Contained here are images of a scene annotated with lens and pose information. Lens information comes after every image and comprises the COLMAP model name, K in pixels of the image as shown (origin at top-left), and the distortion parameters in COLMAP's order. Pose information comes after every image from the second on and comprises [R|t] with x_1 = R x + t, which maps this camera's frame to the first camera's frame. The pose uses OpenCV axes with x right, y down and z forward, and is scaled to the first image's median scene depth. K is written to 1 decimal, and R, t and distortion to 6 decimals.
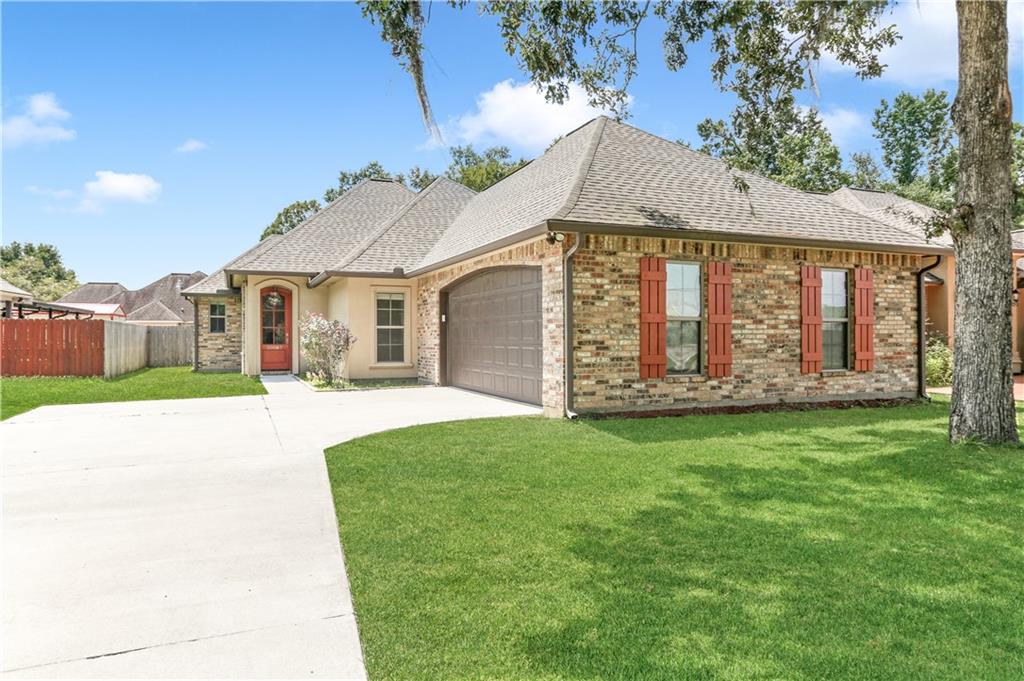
lens RADIAL K [[640.9, 0, 506.4], [0, 640.9, 341.6], [0, 0, 1]] dist [-0.017544, 0.010254]
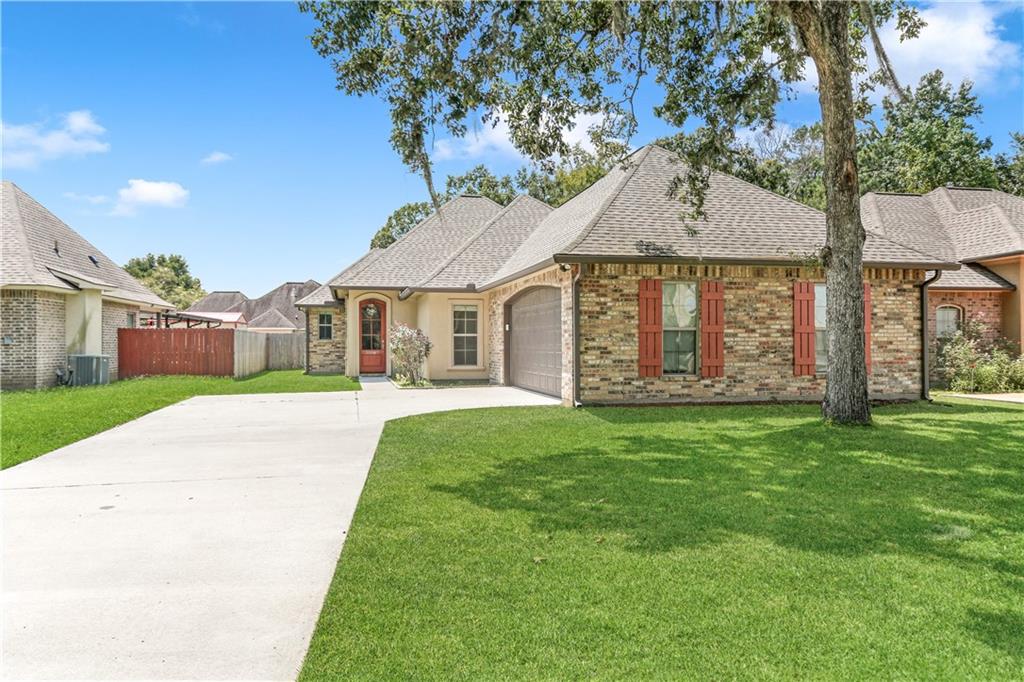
lens RADIAL K [[725.4, 0, 514.1], [0, 725.4, 342.3], [0, 0, 1]] dist [-0.006652, 0.002728]
pose [[0.984027, 0.000365, -0.178019, 0.179452], [-0.001839, 0.999965, -0.008116, 0.001518], [0.178010, 0.008314, 0.983993, -0.346667]]
